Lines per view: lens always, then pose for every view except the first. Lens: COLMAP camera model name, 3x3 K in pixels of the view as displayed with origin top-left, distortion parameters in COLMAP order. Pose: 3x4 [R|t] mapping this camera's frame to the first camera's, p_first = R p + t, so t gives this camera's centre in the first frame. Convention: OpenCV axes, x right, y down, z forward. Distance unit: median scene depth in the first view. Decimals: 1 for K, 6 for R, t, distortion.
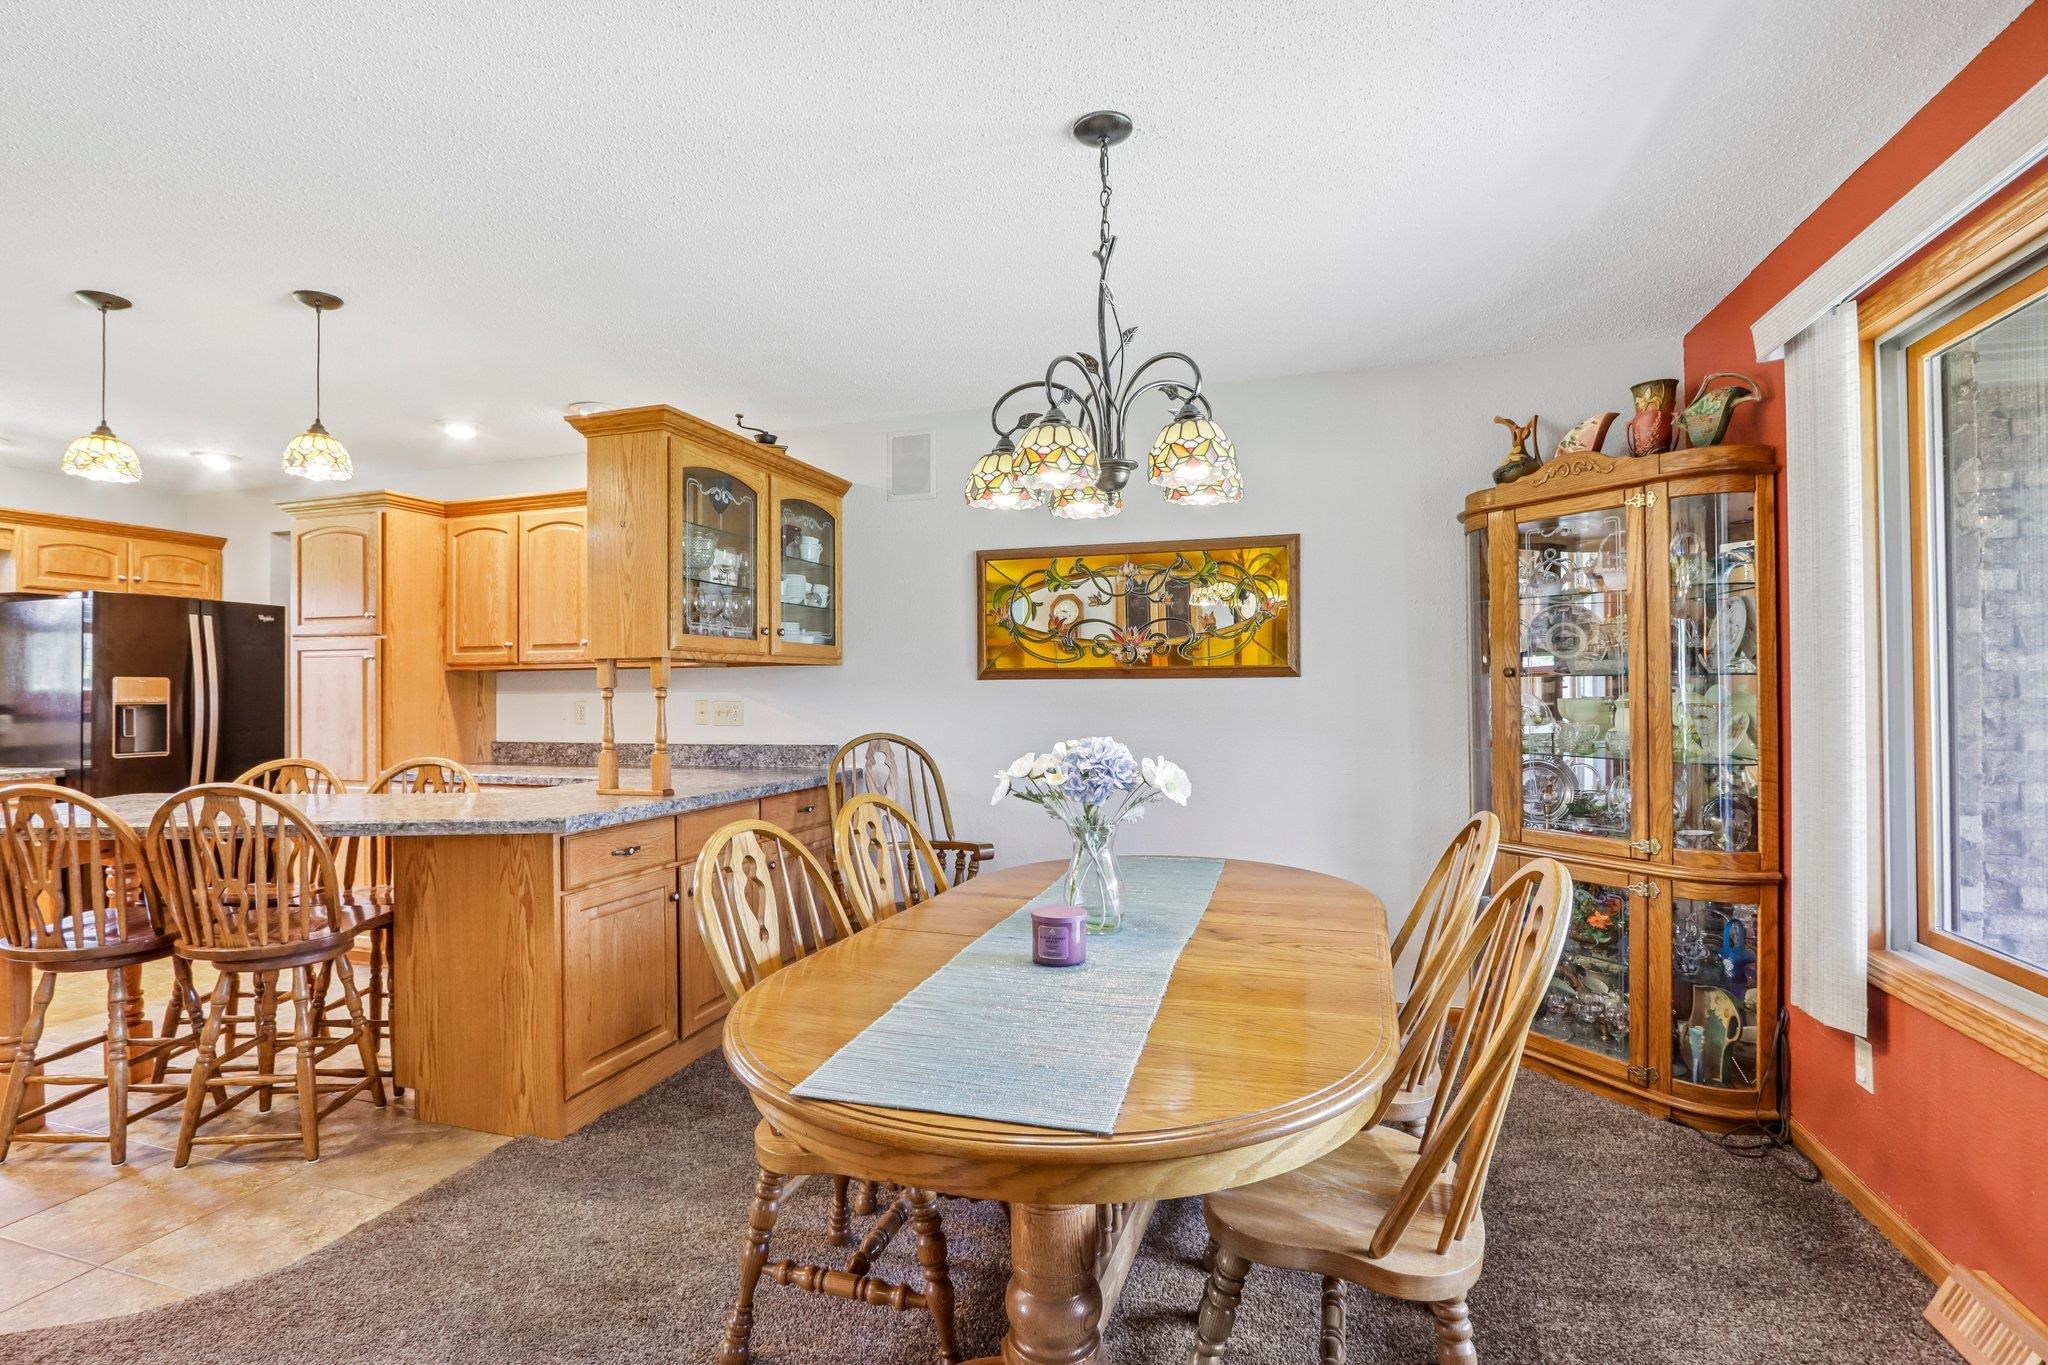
lens RADIAL K [[964.9, 0, 1008.5], [0, 964.9, 685.8], [0, 0, 1]] dist [-0.018756, 0.003940]
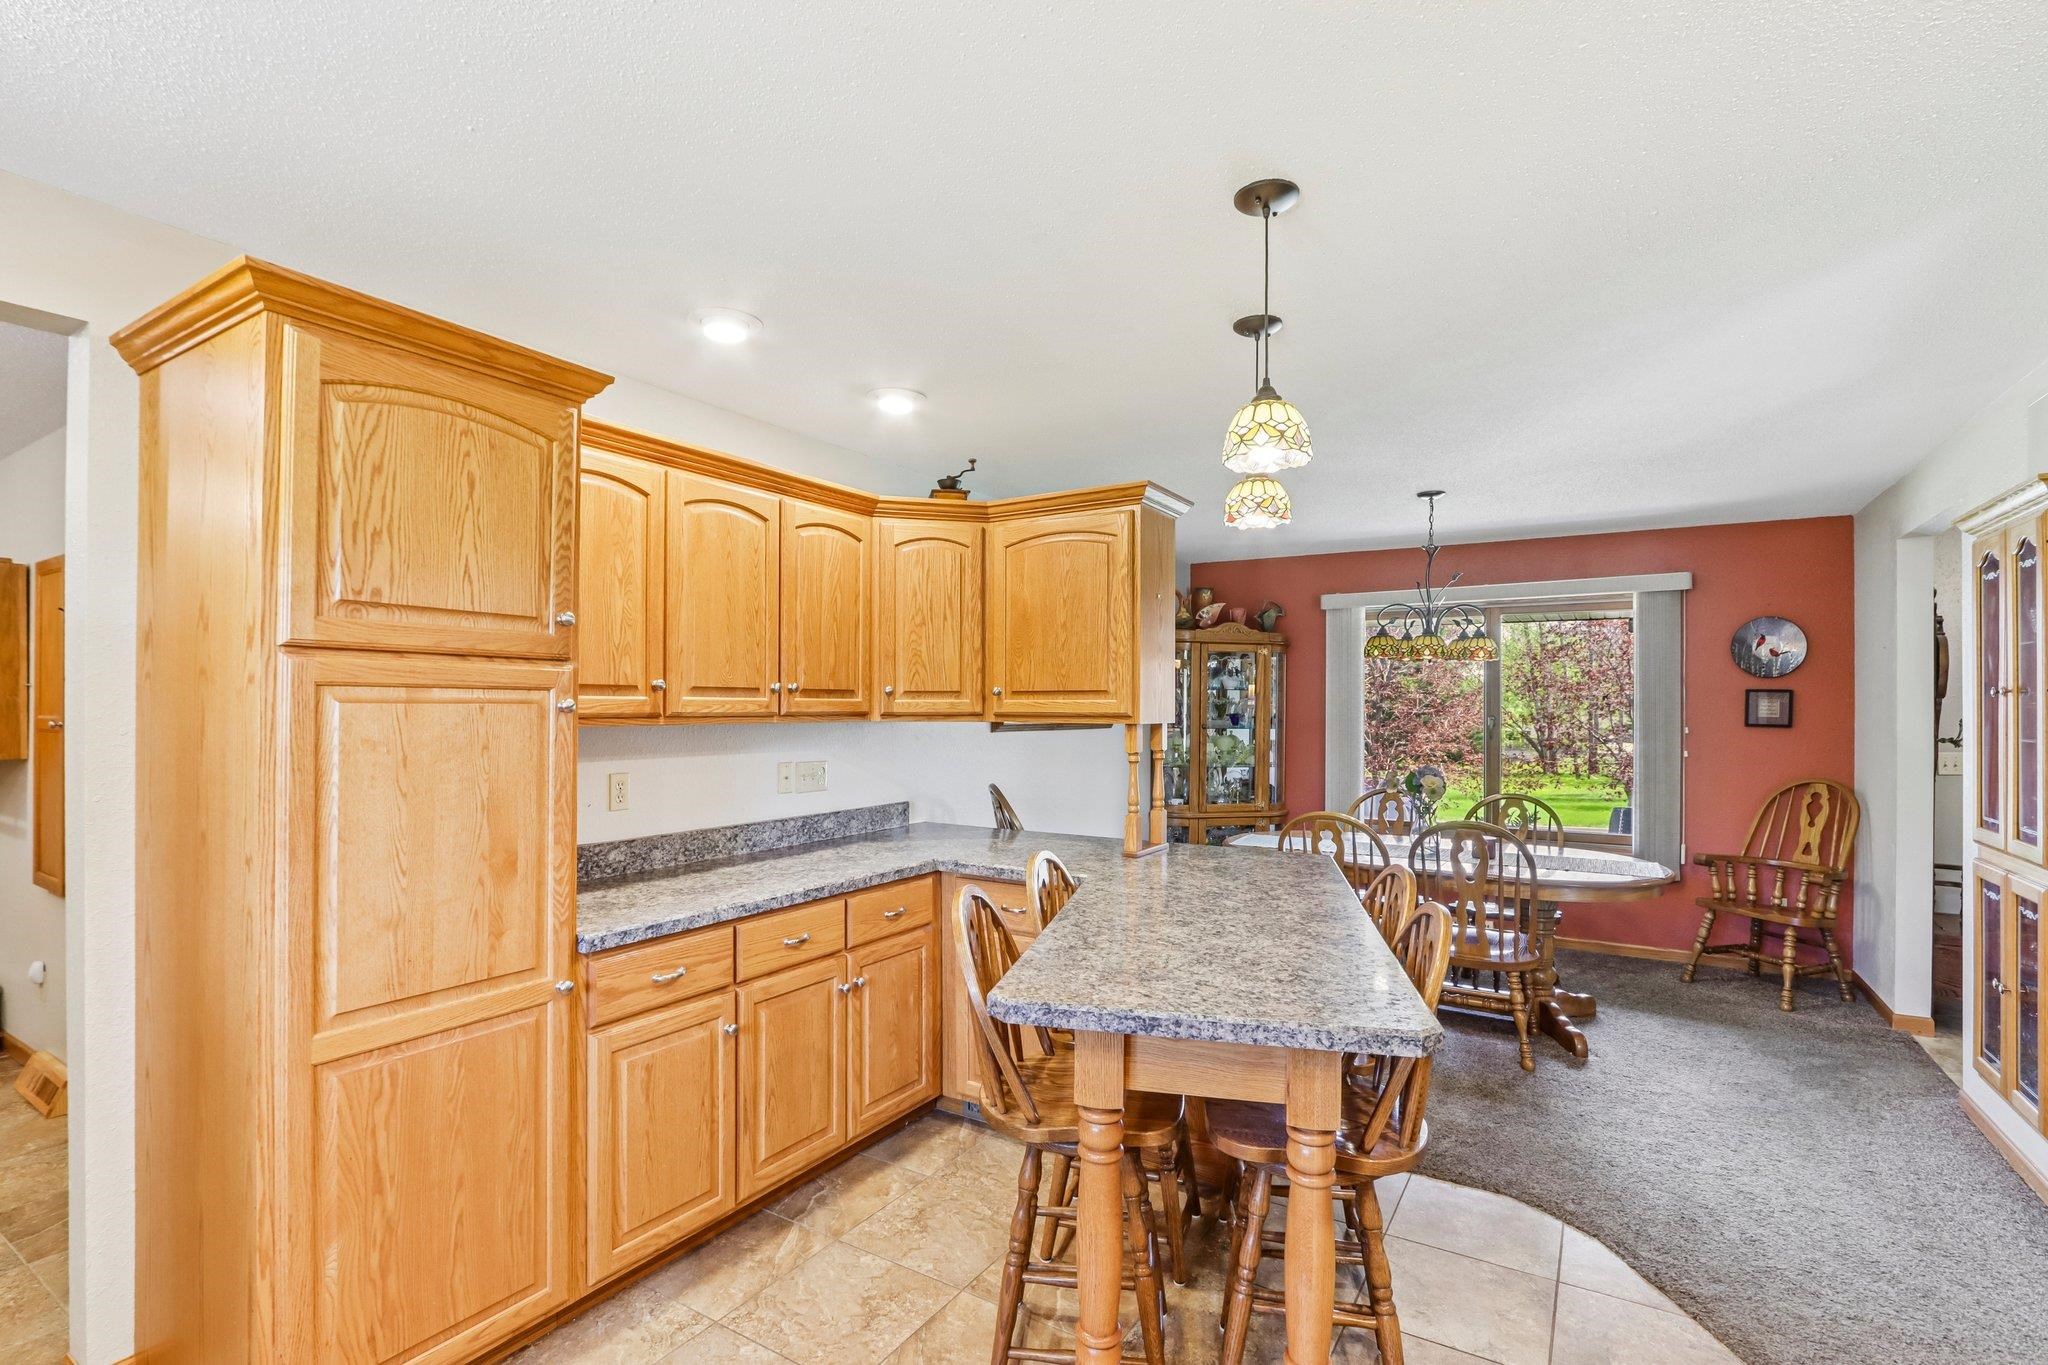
lens RADIAL K [[962.7, 0, 1001.6], [0, 962.7, 703.6], [0, 0, 1]] dist [-0.015439, 0.000615]
pose [[0.245514, 0.010163, 0.969340, -1.277654], [-0.011321, 0.999907, -0.007616, -0.035309], [-0.969327, -0.009104, 0.245606, 0.785922]]
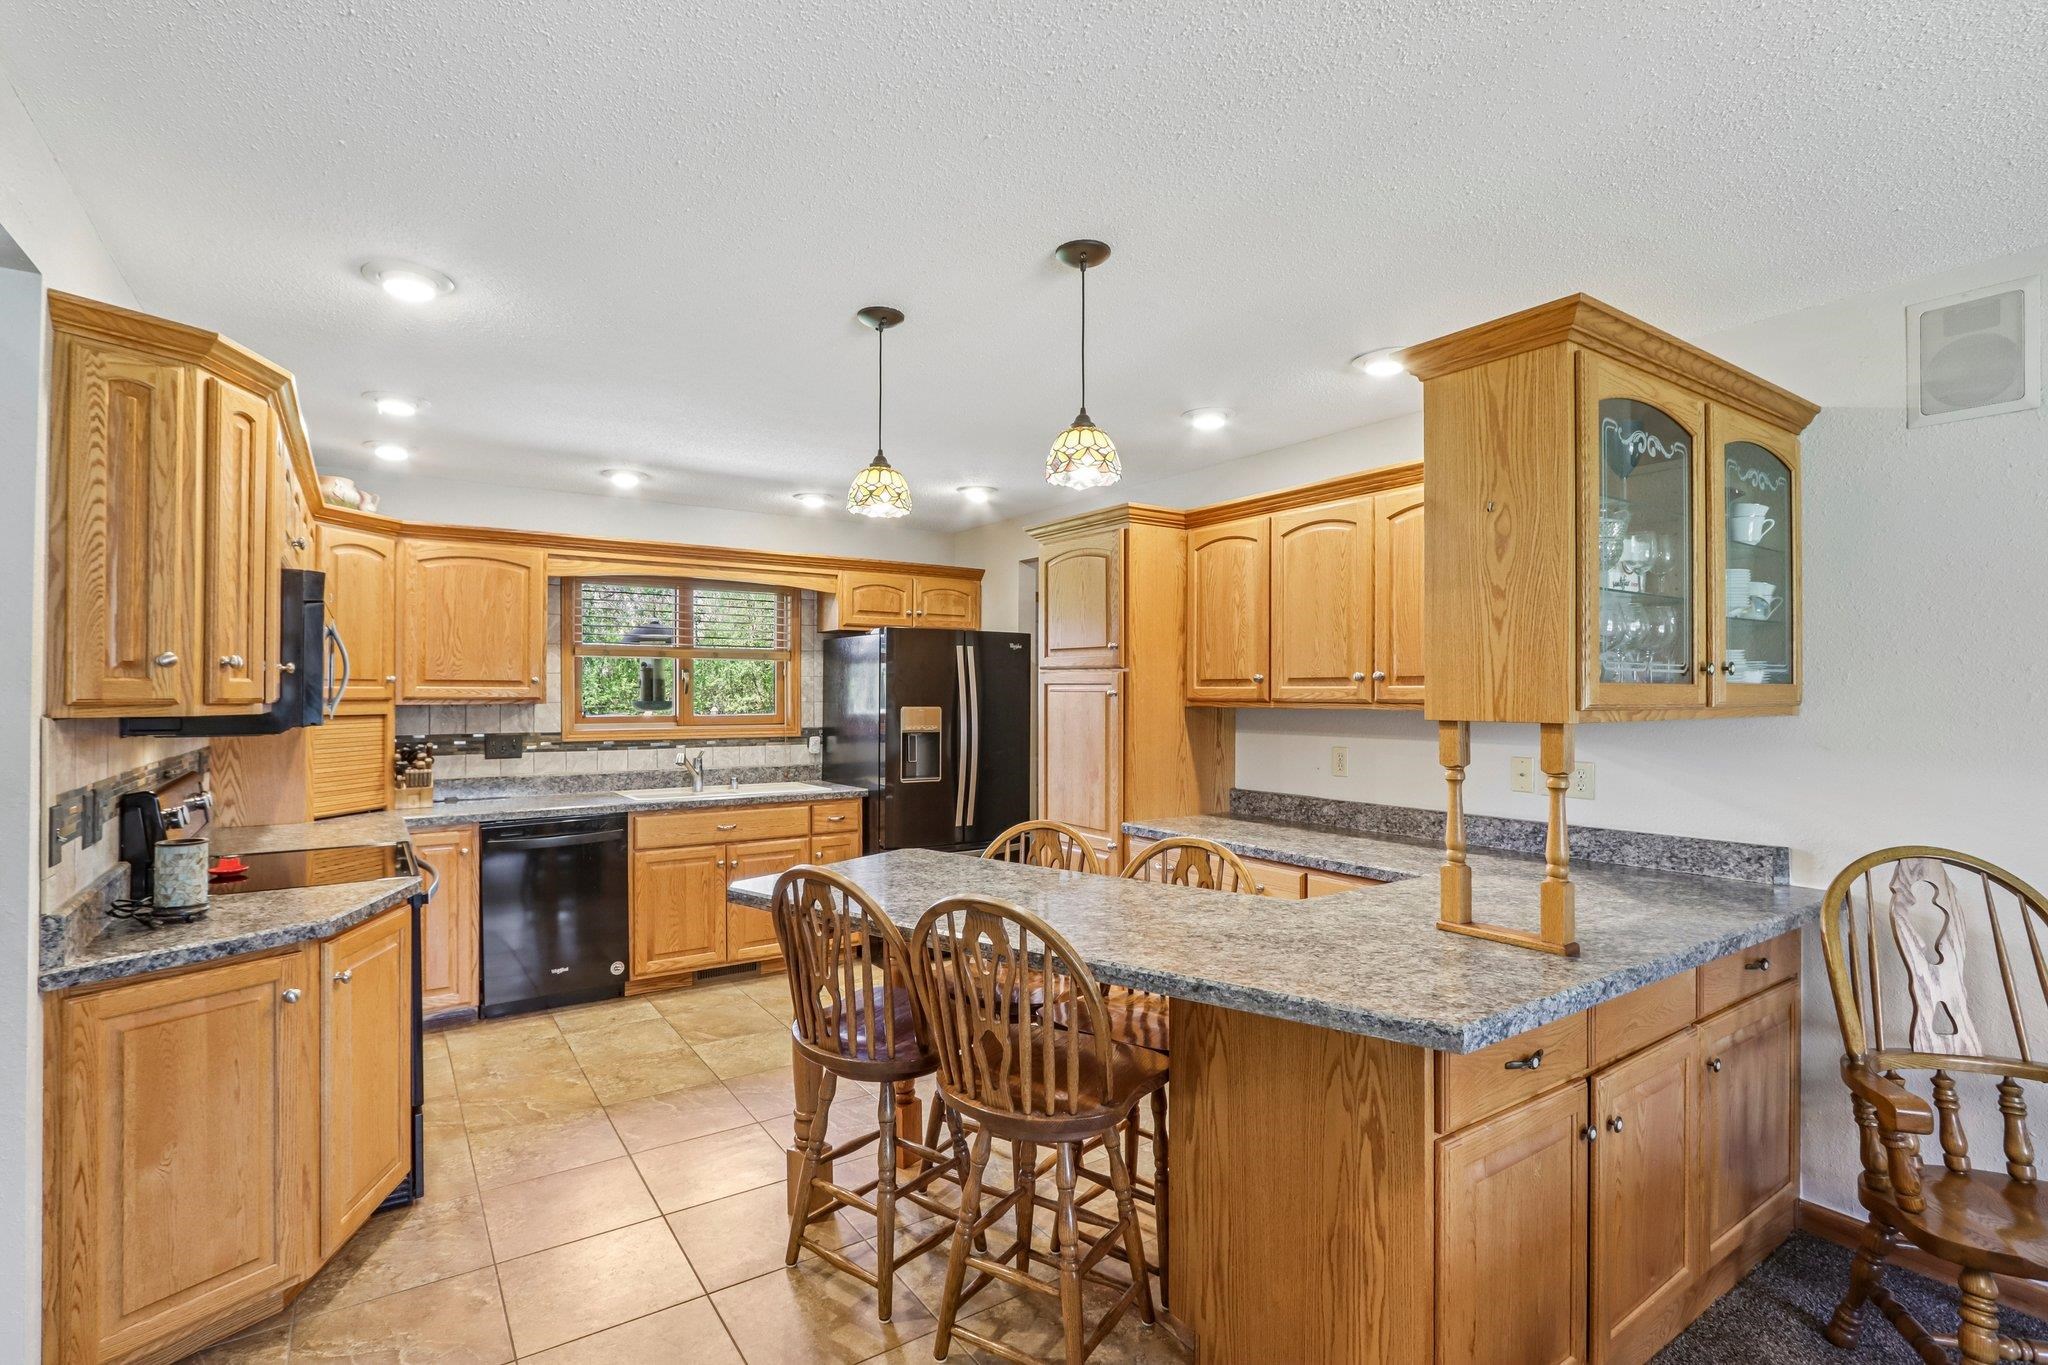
lens RADIAL K [[961.7, 0, 1005.0], [0, 961.7, 684.2], [0, 0, 1]] dist [-0.018297, 0.000404]
pose [[0.788887, 0.003477, -0.614528, -0.231726], [-0.003696, 0.999993, 0.000914, -0.045599], [0.614527, 0.001550, 0.788894, 0.275185]]
